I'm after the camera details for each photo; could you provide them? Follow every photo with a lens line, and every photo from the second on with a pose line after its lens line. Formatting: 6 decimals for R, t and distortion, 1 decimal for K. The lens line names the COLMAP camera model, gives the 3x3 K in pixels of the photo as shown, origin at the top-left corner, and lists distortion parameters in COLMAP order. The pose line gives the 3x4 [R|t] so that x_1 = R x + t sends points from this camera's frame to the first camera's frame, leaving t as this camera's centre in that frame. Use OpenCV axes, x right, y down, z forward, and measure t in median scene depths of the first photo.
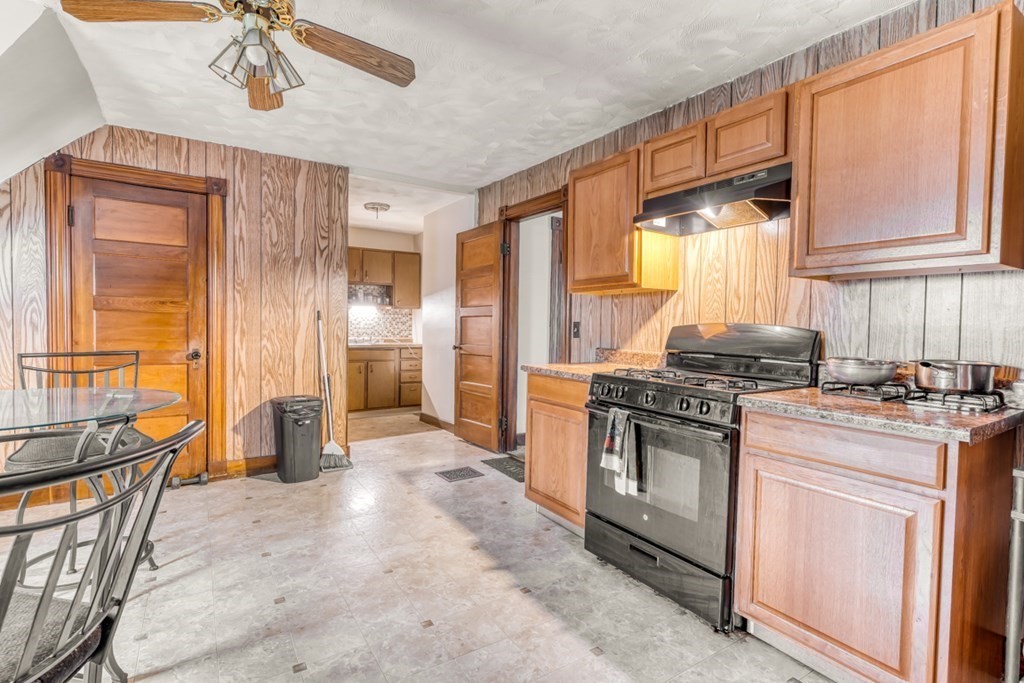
lens RADIAL K [[508.8, 0, 513.4], [0, 508.8, 338.2], [0, 0, 1]] dist [0.003289, 0.000487]
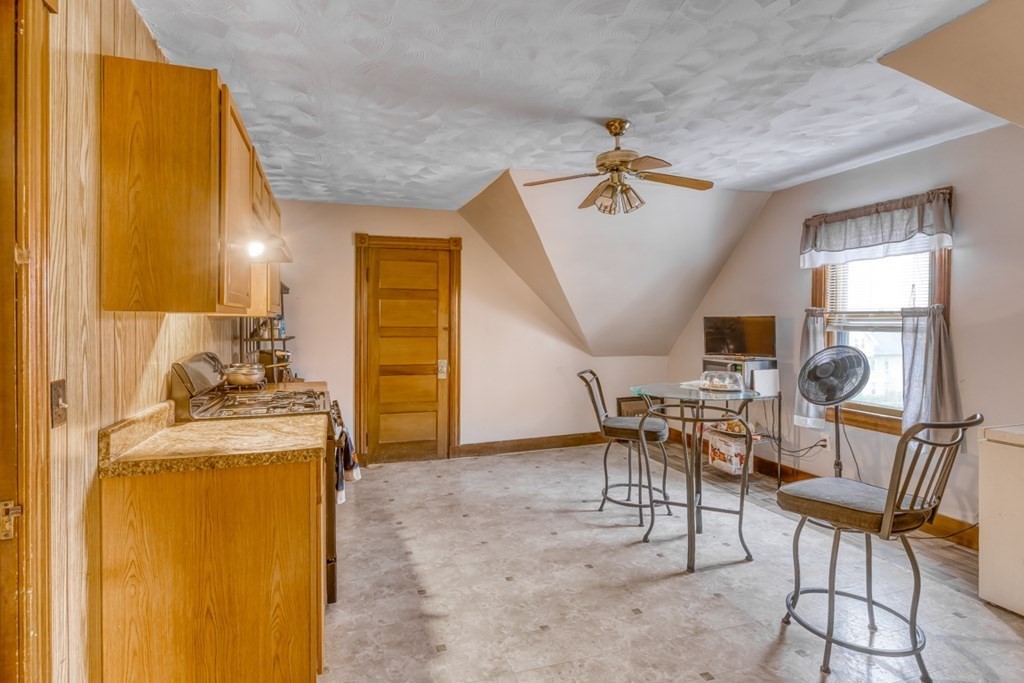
lens RADIAL K [[508.8, 0, 511.3], [0, 508.8, 332.5], [0, 0, 1]] dist [0.003289, 0.000487]
pose [[-0.974546, -0.023591, 0.222945, -0.418316], [-0.013047, 0.998731, 0.048650, -0.141014], [-0.223810, 0.044503, -0.973616, 2.083626]]
